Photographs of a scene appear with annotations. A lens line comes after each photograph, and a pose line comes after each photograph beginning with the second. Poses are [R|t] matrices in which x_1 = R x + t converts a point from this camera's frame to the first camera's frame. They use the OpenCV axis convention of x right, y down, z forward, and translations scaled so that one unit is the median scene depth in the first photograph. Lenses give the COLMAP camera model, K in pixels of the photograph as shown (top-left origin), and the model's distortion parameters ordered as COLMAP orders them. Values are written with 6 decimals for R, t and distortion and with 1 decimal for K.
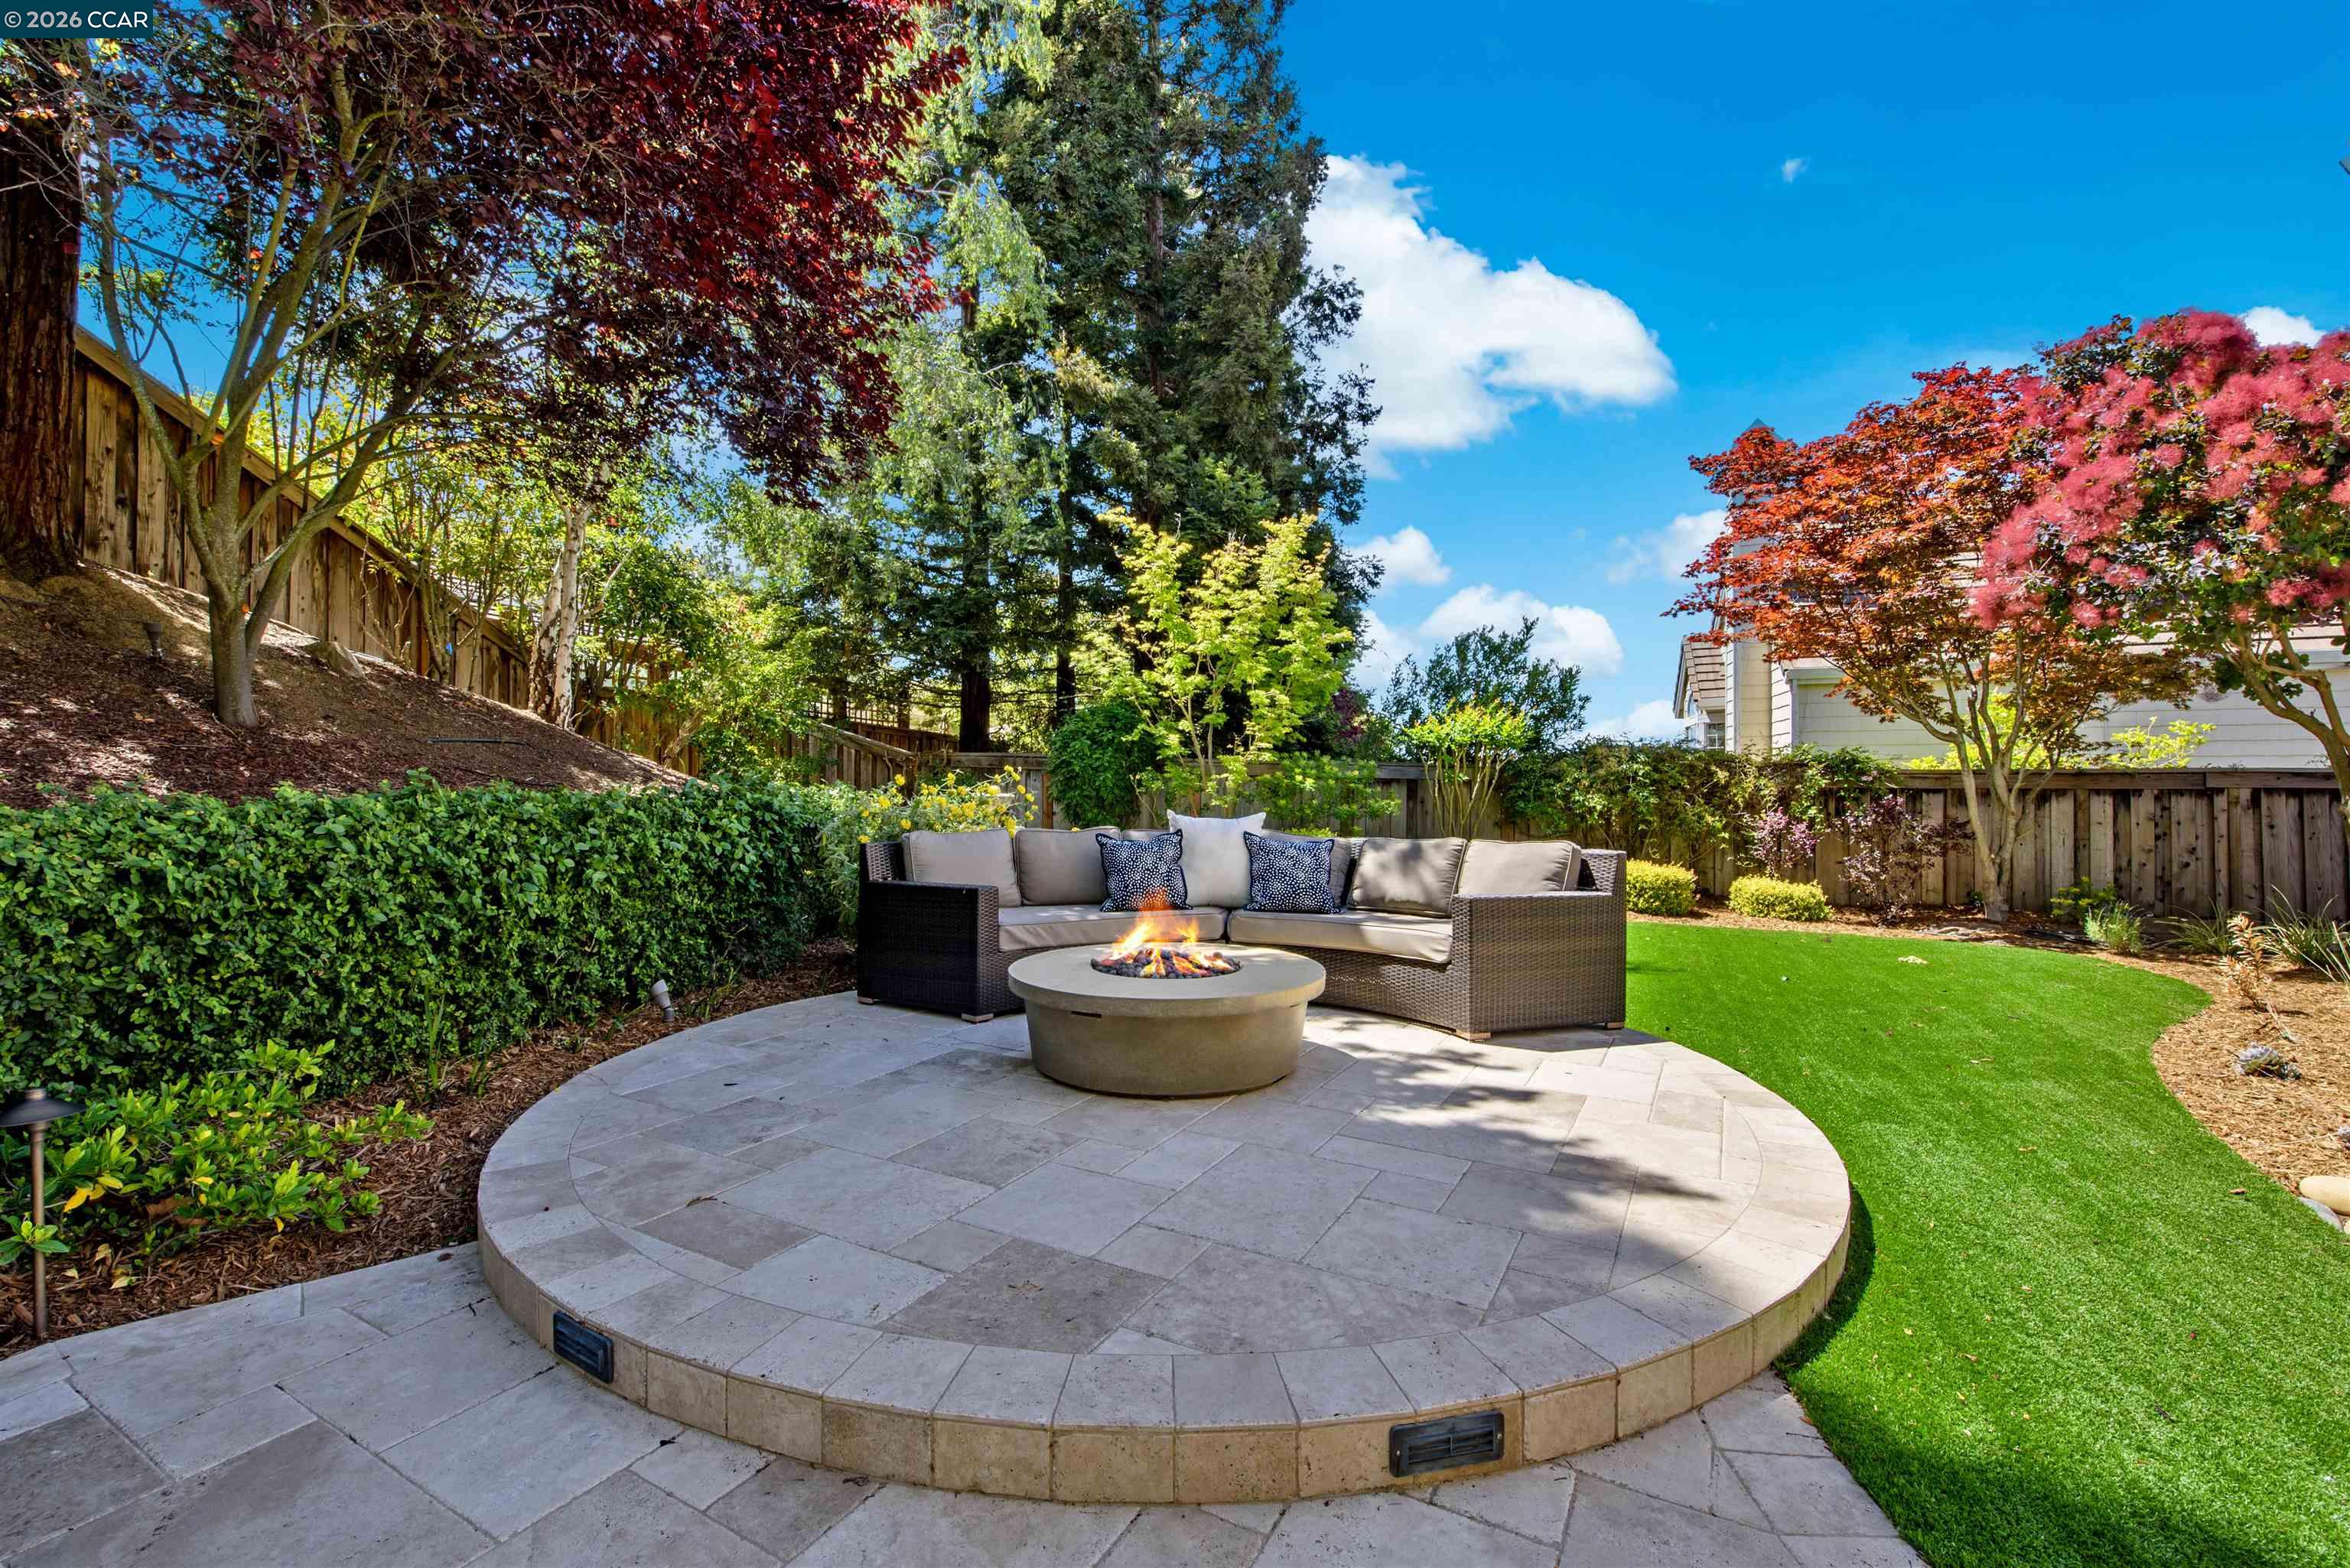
lens RADIAL K [[1003.5, 0, 1182.1], [0, 1003.5, 791.2], [0, 0, 1]] dist [-0.002908, -0.004175]
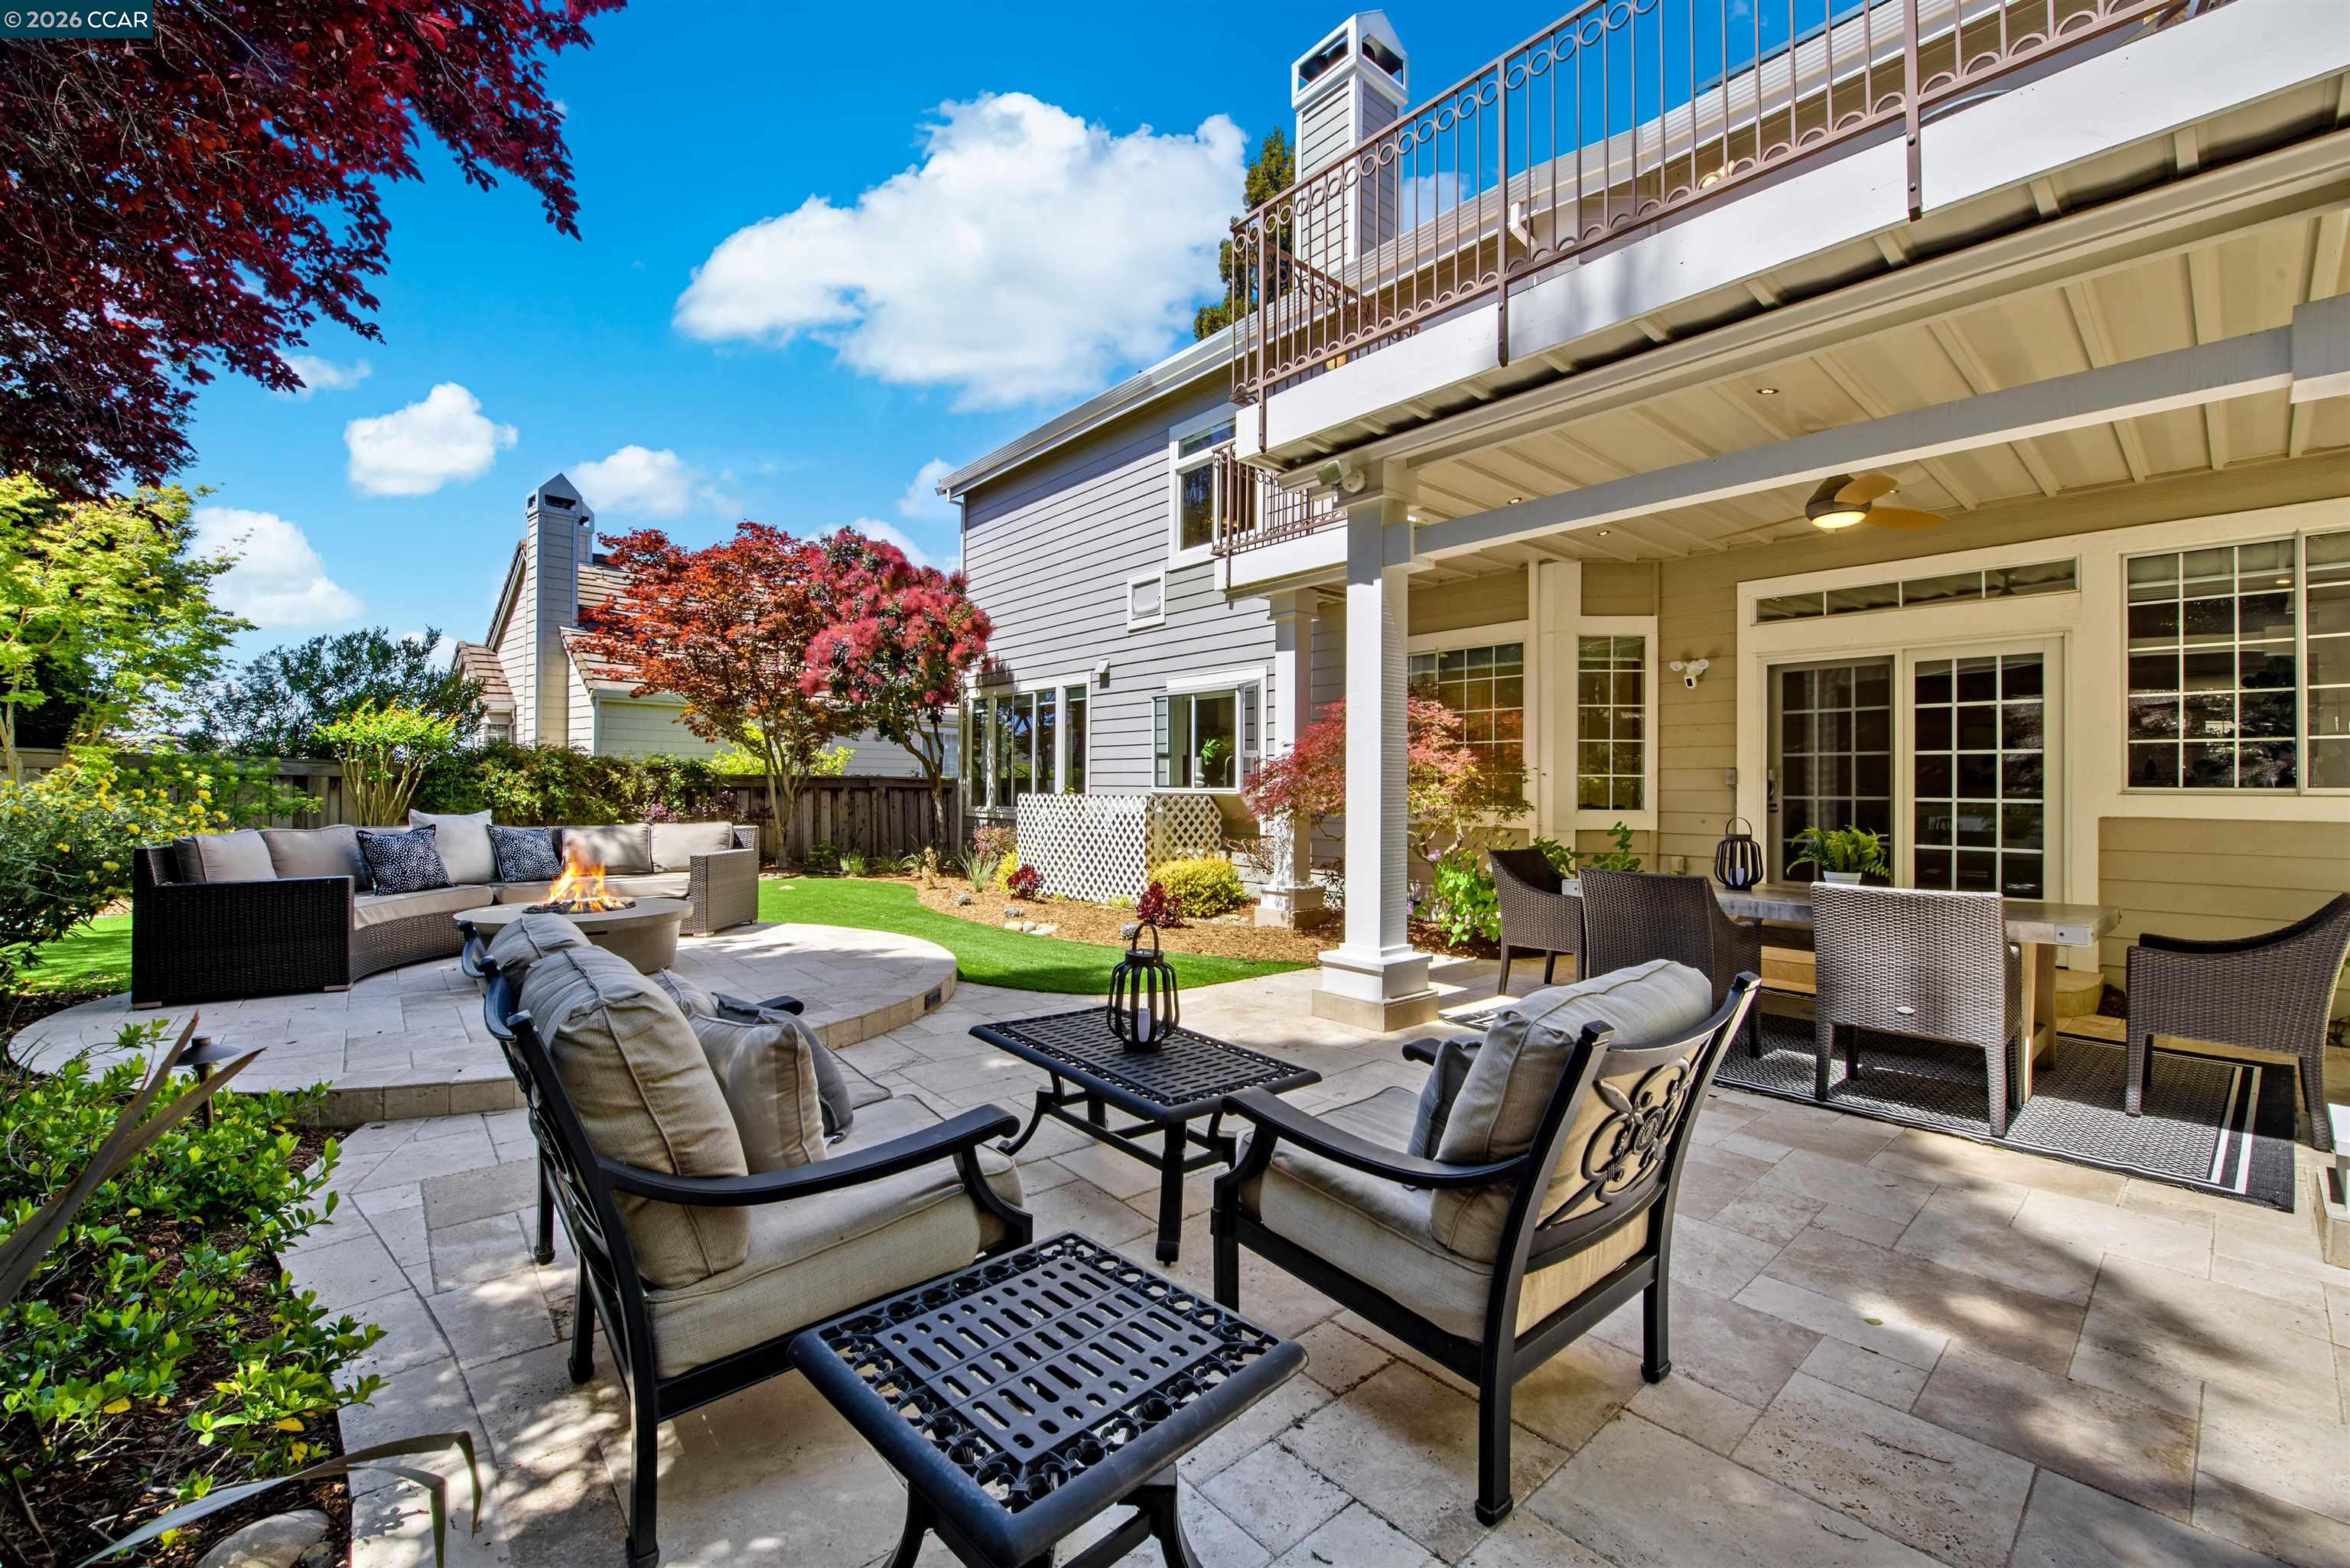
lens RADIAL K [[939.8, 0, 1175.4], [0, 939.8, 777.4], [0, 0, 1]] dist [-0.011132, -0.003054]
pose [[0.353707, 0.010438, 0.935298, -0.393647], [-0.004588, 0.999945, -0.009424, -0.007060], [-0.935345, -0.000958, 0.353735, -0.141694]]
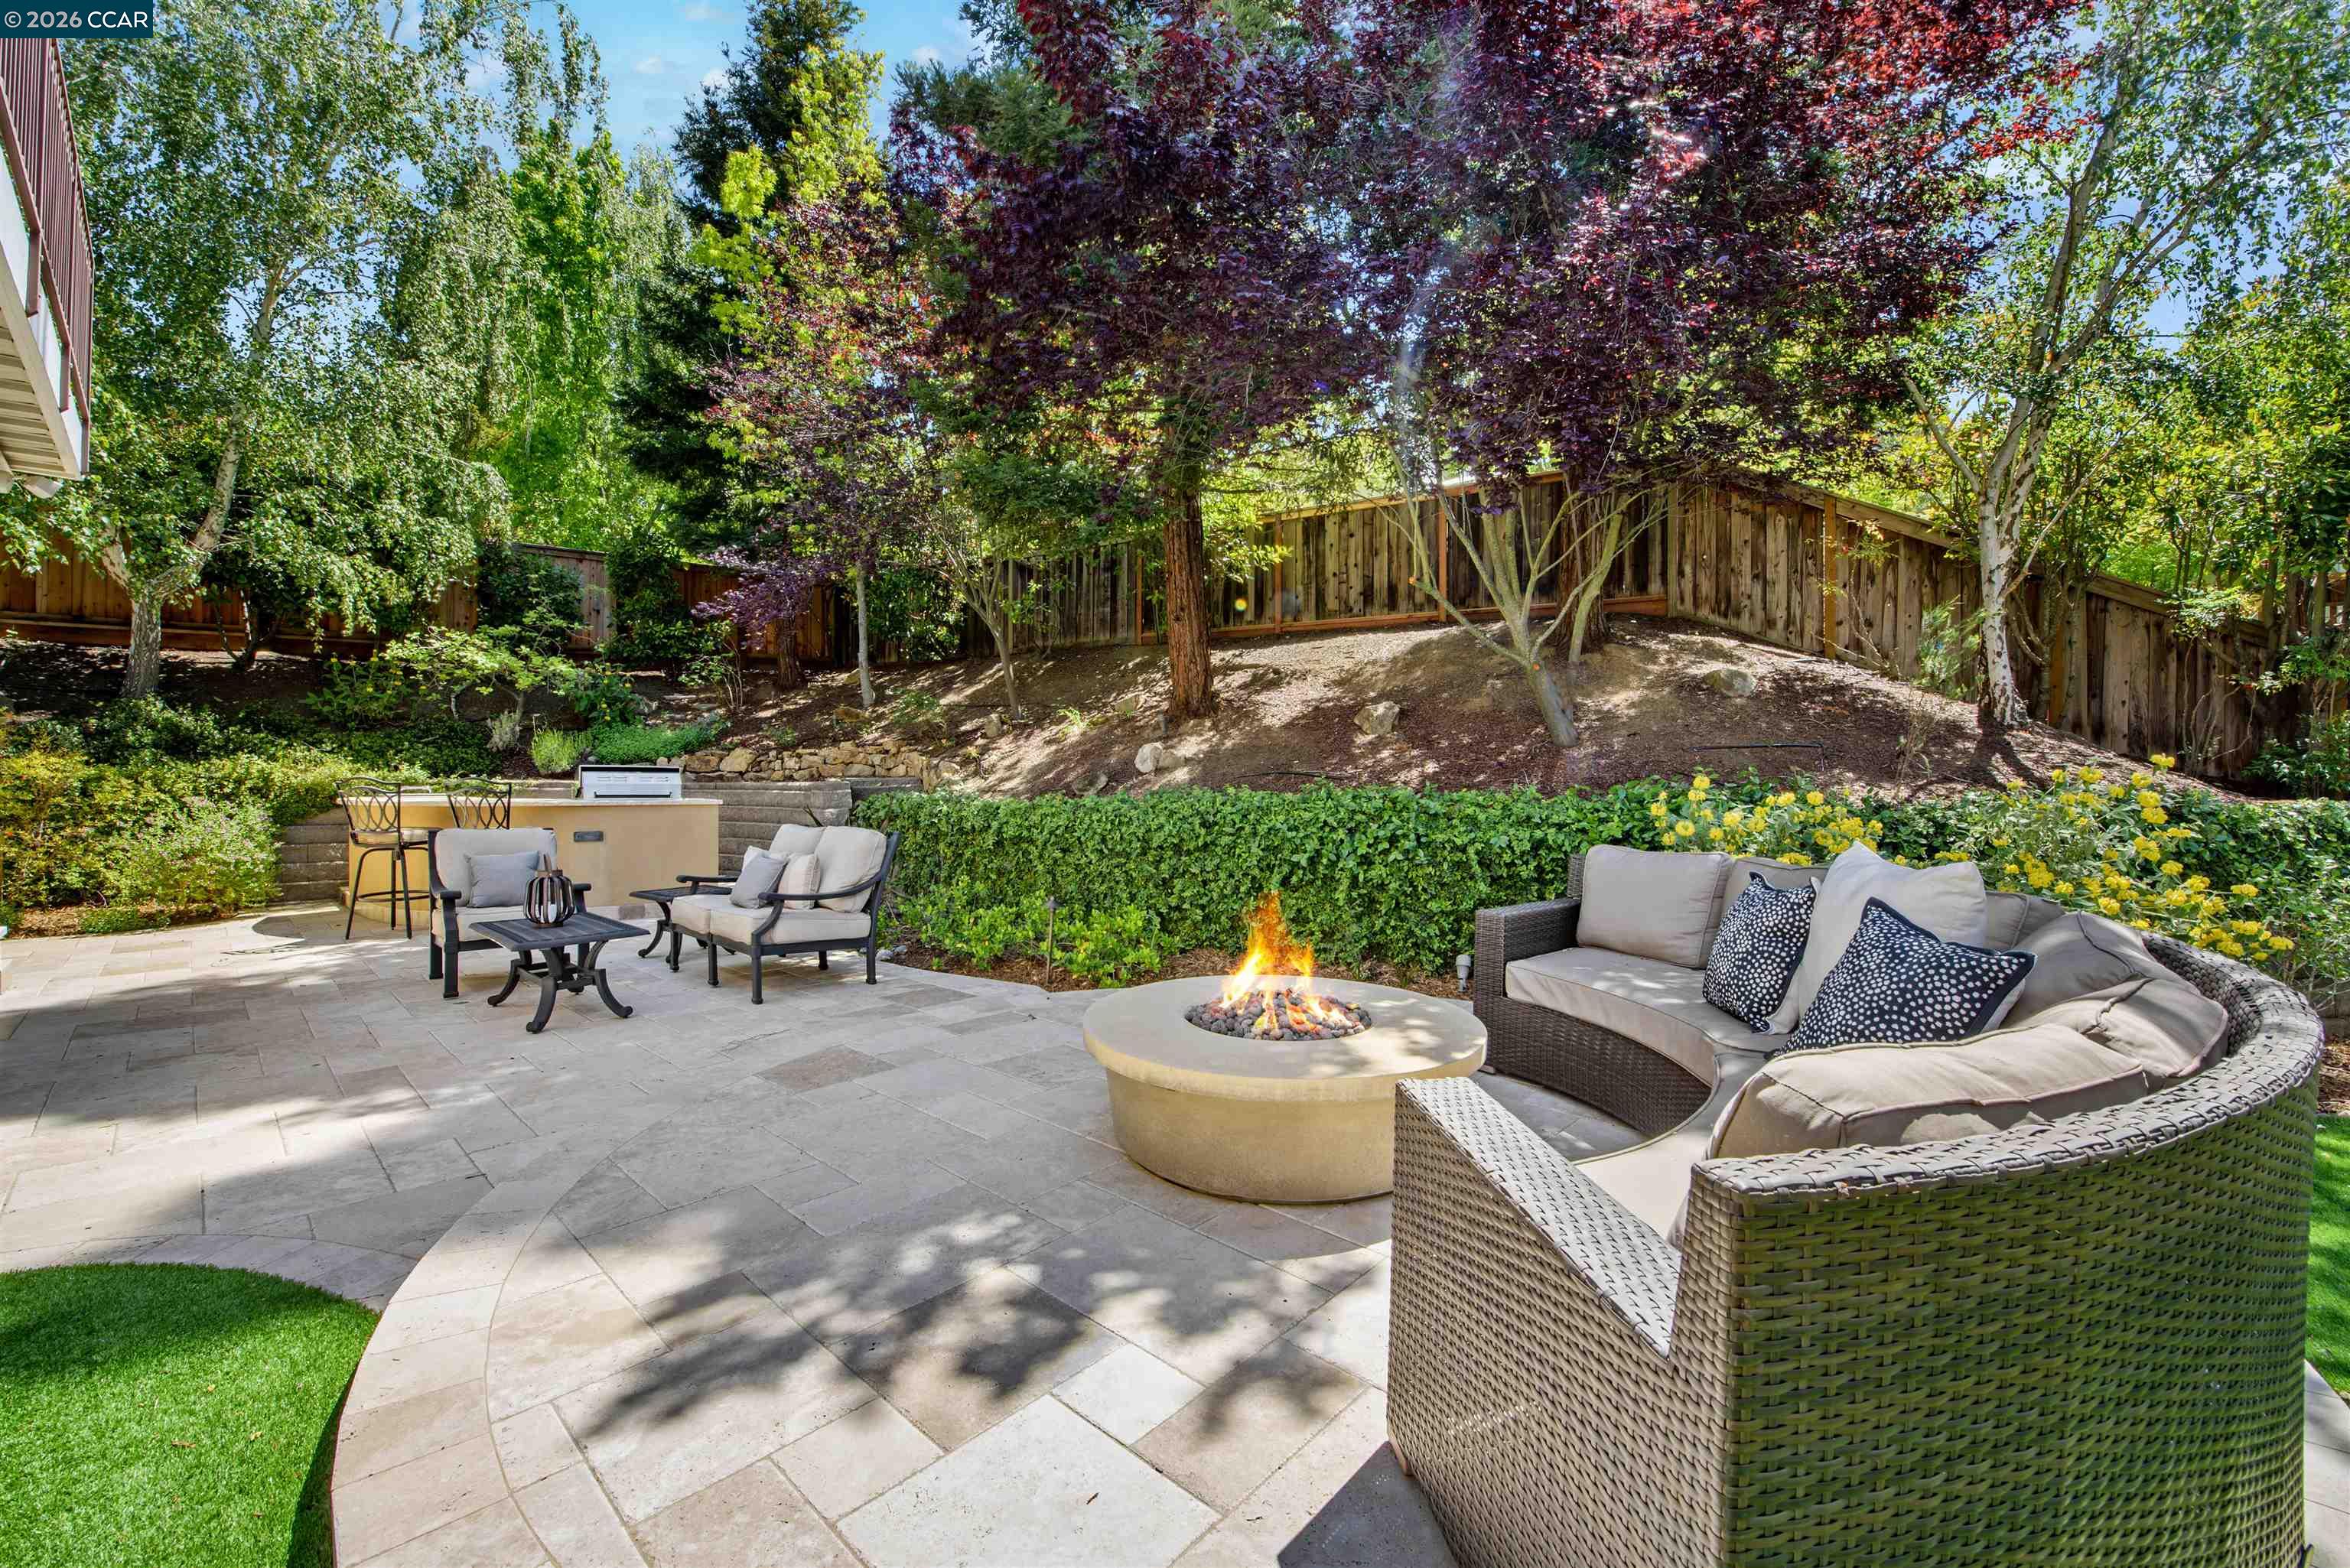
lens RADIAL K [[939.8, 0, 1170.9], [0, 939.8, 788.3], [0, 0, 1]] dist [-0.011132, -0.003054]
pose [[-0.243581, 0.004771, -0.969869, 0.286062], [-0.007738, 0.999947, 0.006862, -0.004531], [0.969850, 0.009177, -0.243531, 0.429237]]
